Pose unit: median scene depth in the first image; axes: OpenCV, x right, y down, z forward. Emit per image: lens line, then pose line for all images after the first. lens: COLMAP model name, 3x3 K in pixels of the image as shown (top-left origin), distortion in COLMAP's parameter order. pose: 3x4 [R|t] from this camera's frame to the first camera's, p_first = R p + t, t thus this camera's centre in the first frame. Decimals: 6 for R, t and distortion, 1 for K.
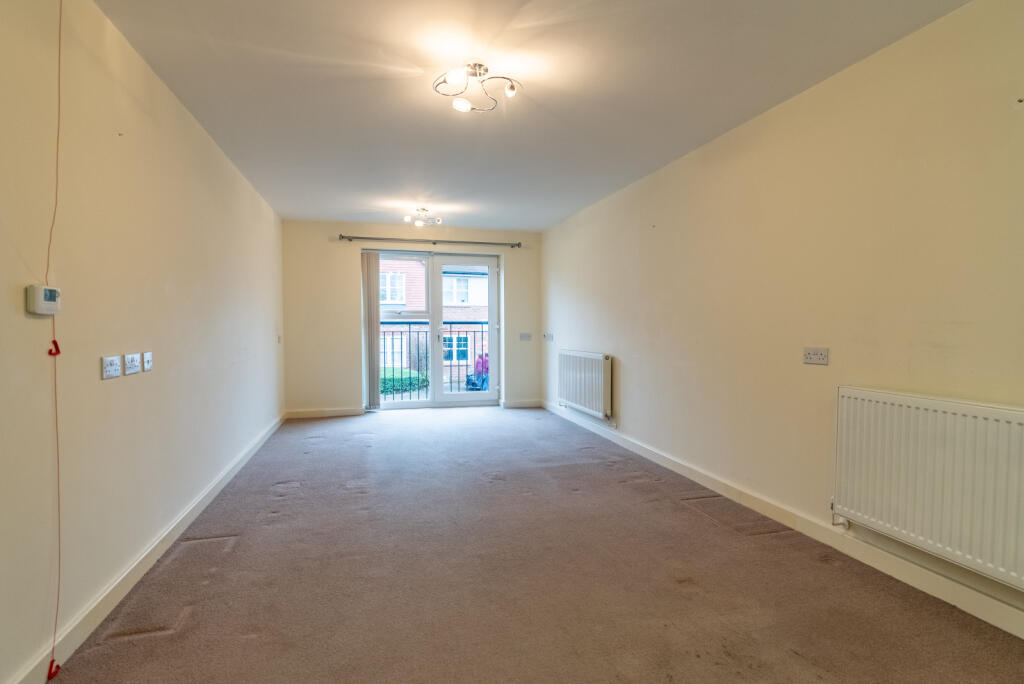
lens RADIAL K [[519.3, 0, 512.0], [0, 519.3, 342.0], [0, 0, 1]] dist [-0.001892, 0.000751]
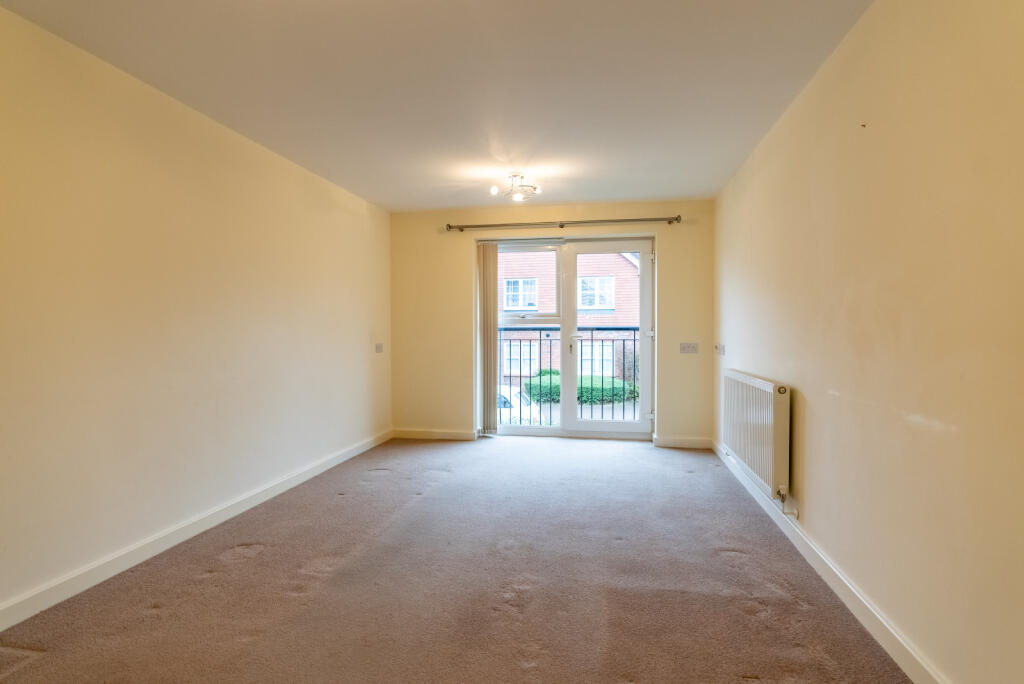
lens RADIAL K [[519.3, 0, 512.0], [0, 519.3, 342.0], [0, 0, 1]] dist [-0.001892, 0.000751]
pose [[0.902445, 0.008212, -0.430726, 0.117382], [-0.013186, 0.999876, -0.008563, -0.009458], [0.430602, 0.013407, 0.902442, 0.266239]]
